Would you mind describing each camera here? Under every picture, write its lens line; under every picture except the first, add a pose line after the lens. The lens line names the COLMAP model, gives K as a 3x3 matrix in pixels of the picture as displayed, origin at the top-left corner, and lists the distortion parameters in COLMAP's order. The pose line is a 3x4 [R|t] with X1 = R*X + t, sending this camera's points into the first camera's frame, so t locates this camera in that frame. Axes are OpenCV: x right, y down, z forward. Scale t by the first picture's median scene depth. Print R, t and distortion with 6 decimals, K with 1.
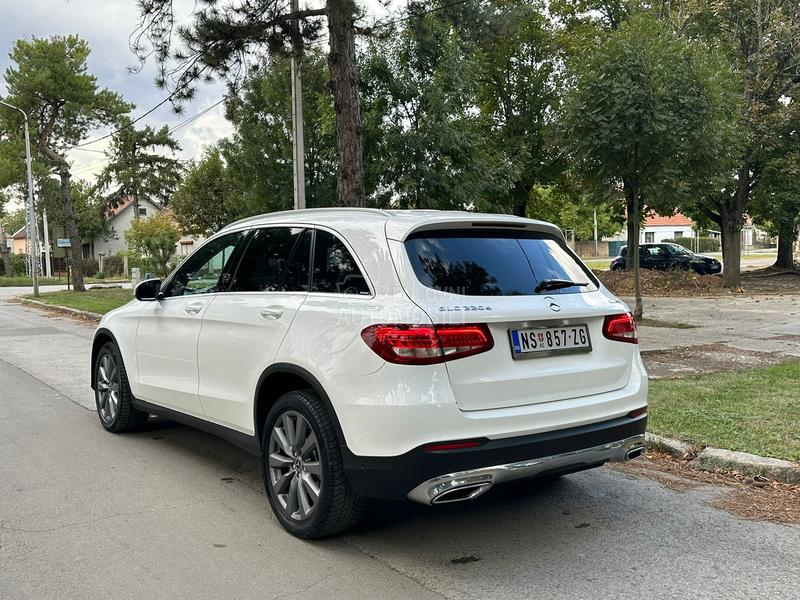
lens RADIAL K [[792.8, 0, 396.7], [0, 792.8, 291.3], [0, 0, 1]] dist [0.025046, 0.000000]
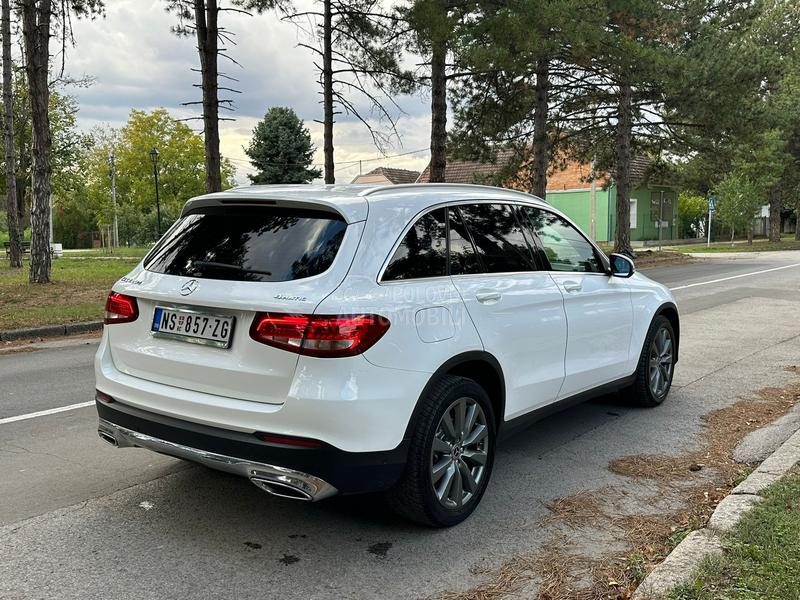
lens RADIAL K [[792.8, 0, 391.5], [0, 792.8, 298.1], [0, 0, 1]] dist [0.025046, 0.000000]
pose [[0.290958, 0.110115, -0.950378, 0.769634], [-0.049660, 0.993754, 0.099937, -0.051948], [0.955446, 0.018118, 0.294609, 0.624945]]
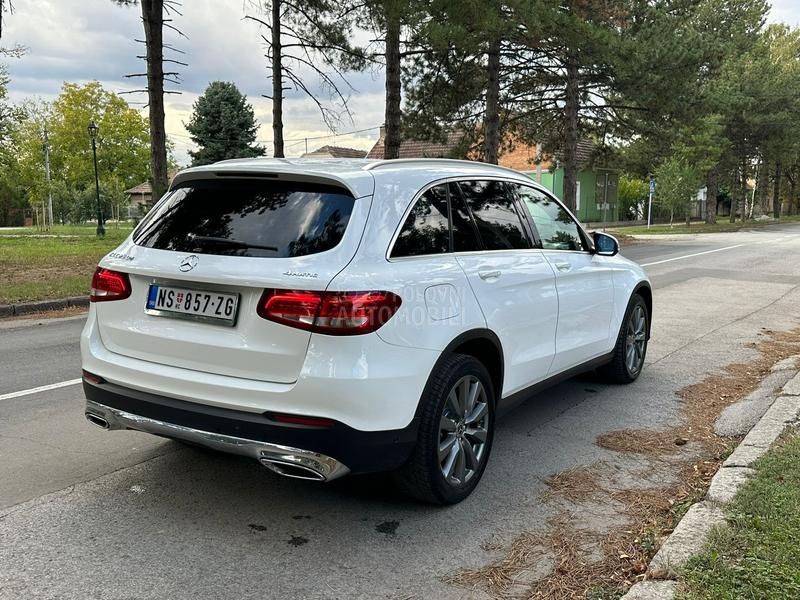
lens RADIAL K [[792.8, 0, 397.4], [0, 792.8, 306.3], [0, 0, 1]] dist [0.025046, 0.000000]
pose [[0.365653, 0.142372, -0.919798, 0.741931], [-0.058706, 0.989792, 0.129868, -0.044837], [0.928898, 0.006512, 0.370278, 0.581036]]
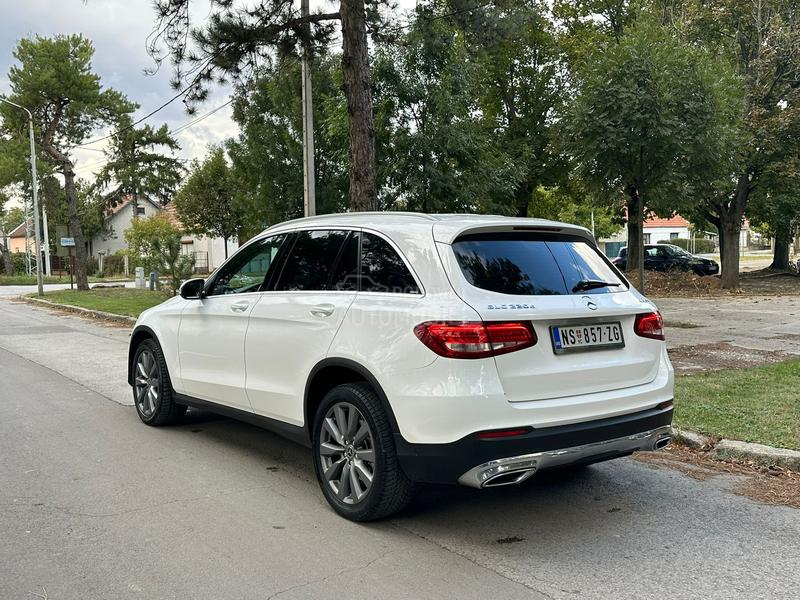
lens RADIAL K [[792.8, 0, 404.4], [0, 792.8, 294.8], [0, 0, 1]] dist [0.025046, 0.000000]
pose [[0.999885, 0.002989, 0.014865, -0.046227], [-0.003057, 0.999985, 0.004529, 0.000565], [-0.014851, -0.004574, 0.999879, -0.046739]]
